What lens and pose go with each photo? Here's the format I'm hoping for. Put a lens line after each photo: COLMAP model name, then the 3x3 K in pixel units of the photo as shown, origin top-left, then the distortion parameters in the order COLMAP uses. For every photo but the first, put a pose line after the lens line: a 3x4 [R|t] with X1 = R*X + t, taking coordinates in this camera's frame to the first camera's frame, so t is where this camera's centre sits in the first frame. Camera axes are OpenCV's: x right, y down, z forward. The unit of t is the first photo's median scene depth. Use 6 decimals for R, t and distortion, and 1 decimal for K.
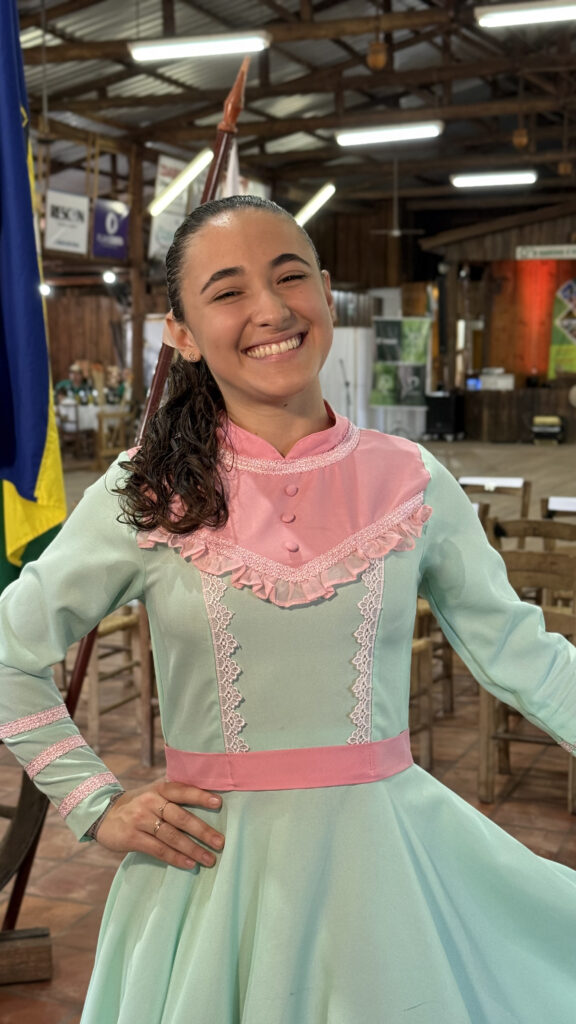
lens RADIAL K [[1464.7, 0, 285.9], [0, 1464.7, 514.1], [0, 0, 1]] dist [0.127970, 0.000000]
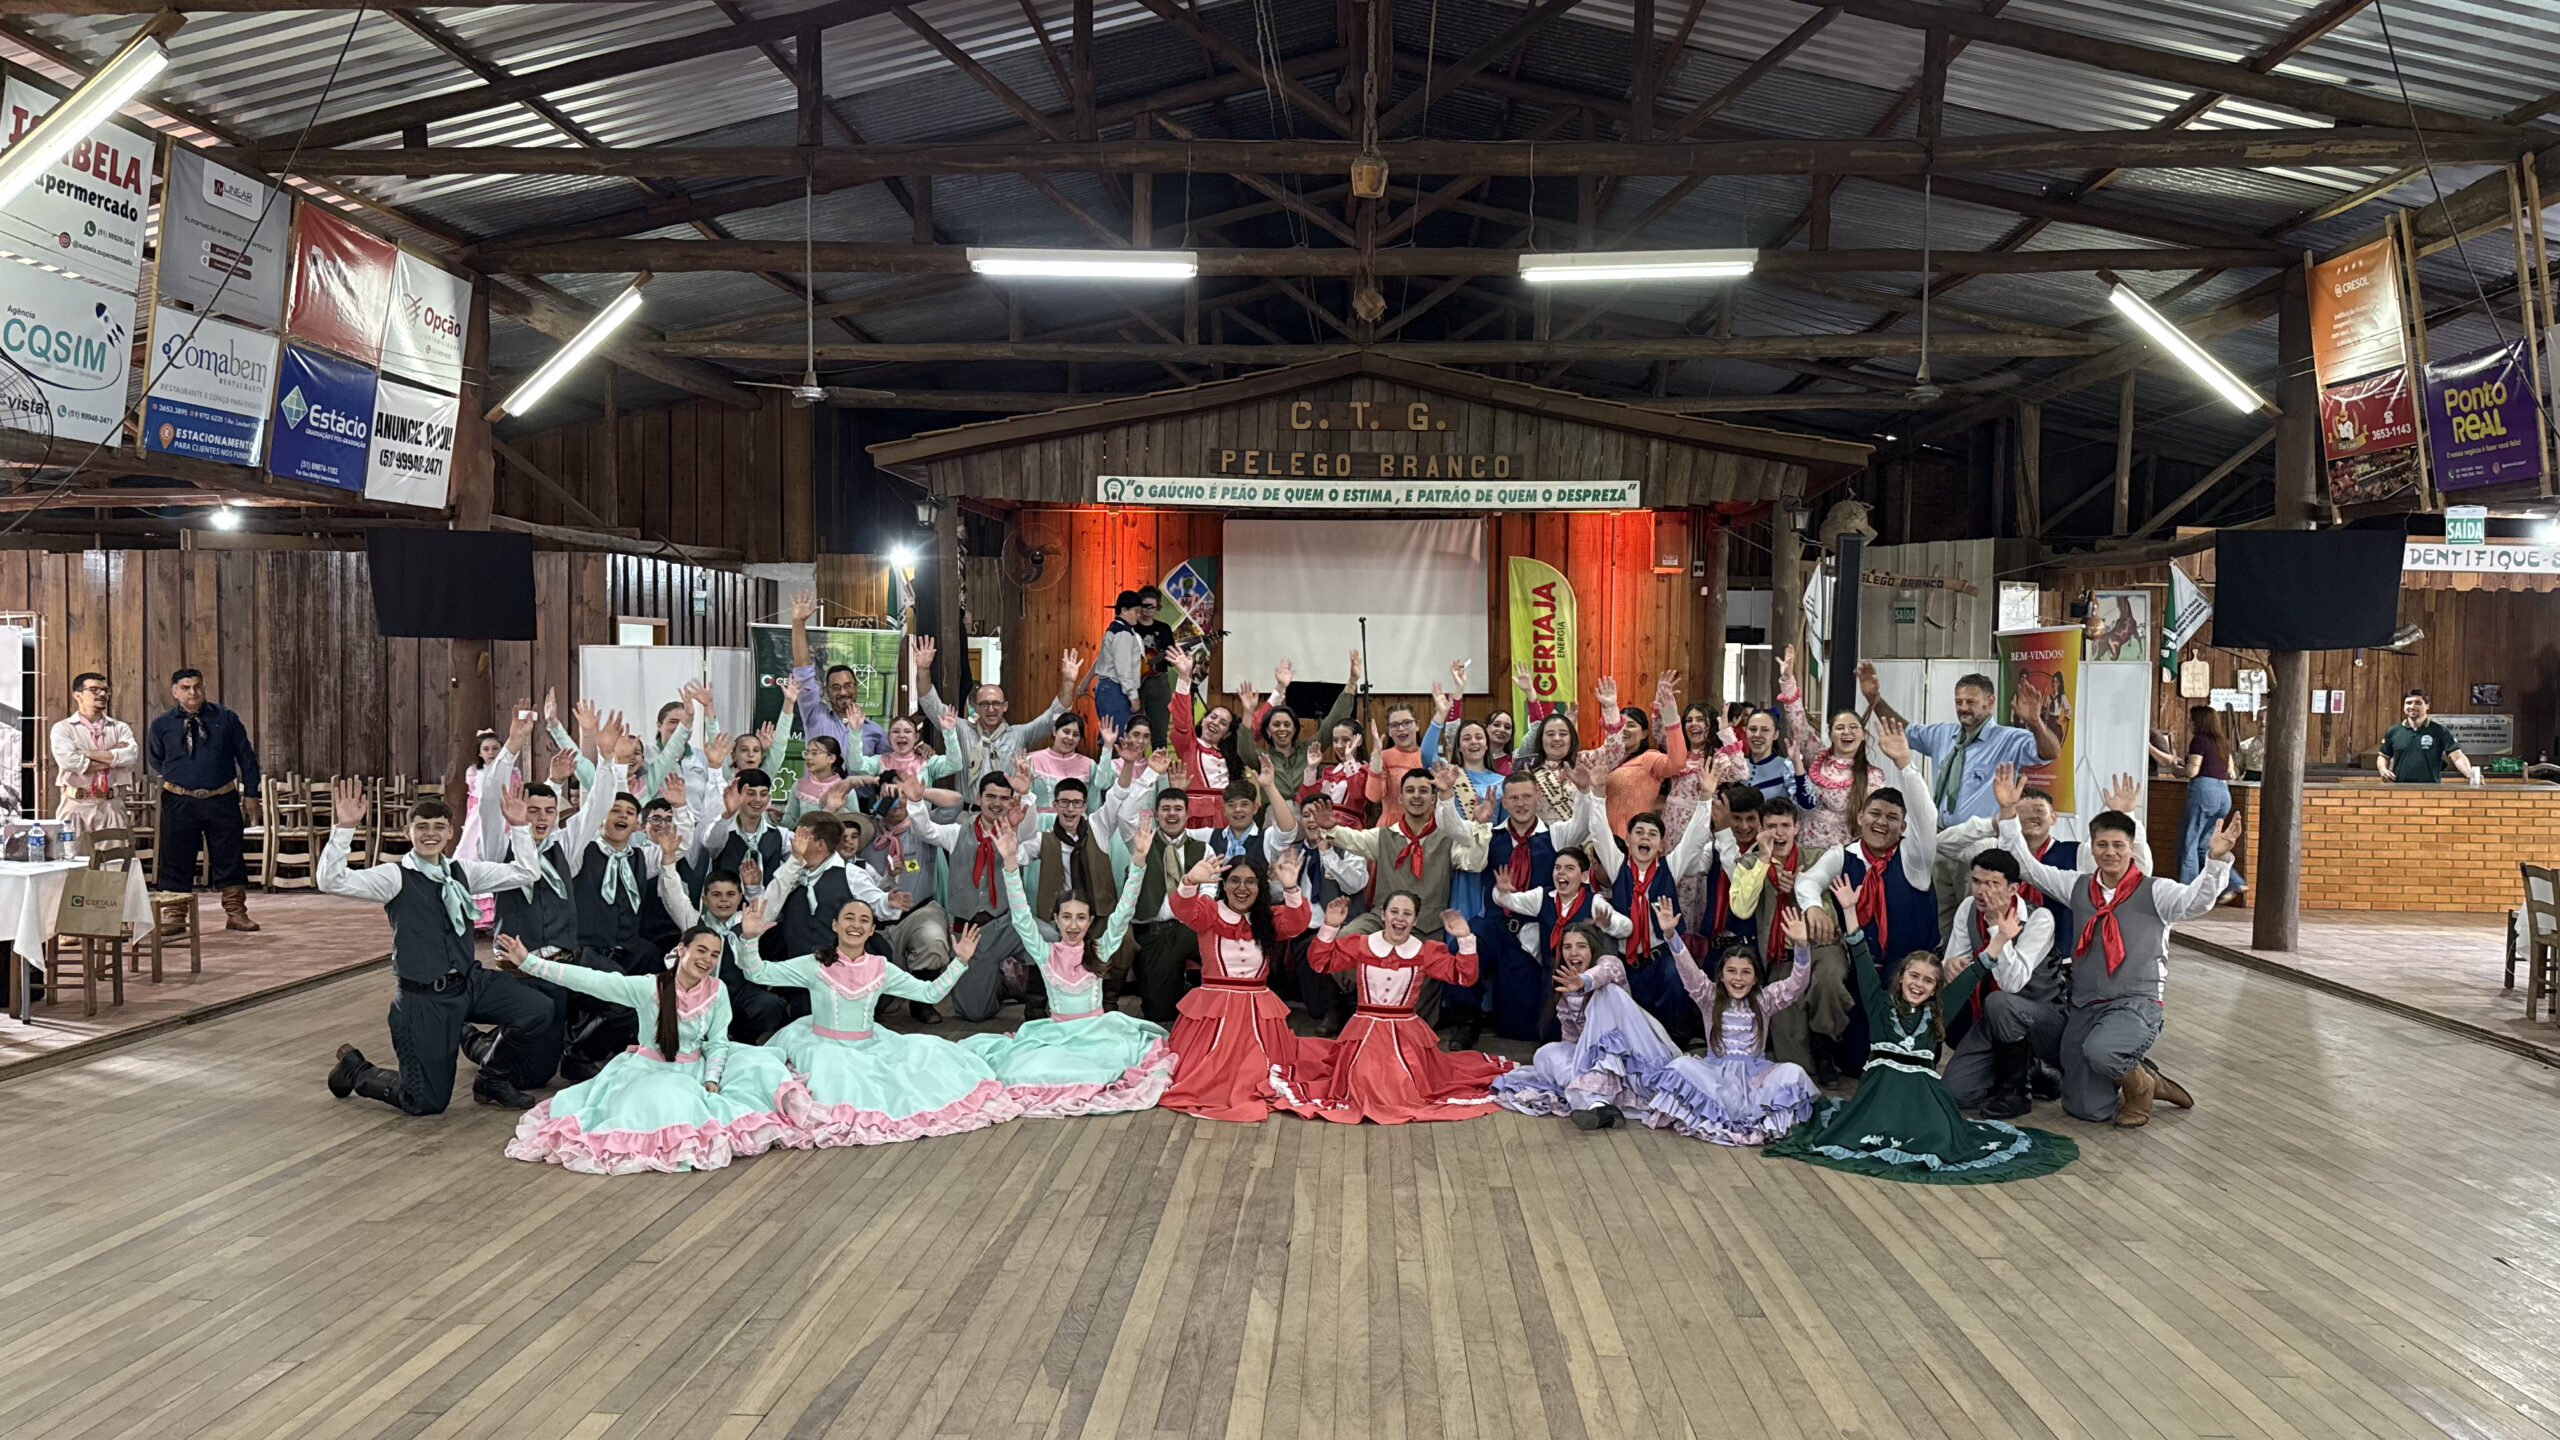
lens RADIAL K [[1776.9, 0, 1261.0], [0, 1776.9, 734.8], [0, 0, 1]] dist [0.031451, -0.001551]
pose [[0.947114, 0.008608, 0.320783, 0.060458], [0.013587, 0.997668, -0.066886, -0.115624], [-0.320610, 0.067707, 0.944788, 0.825572]]
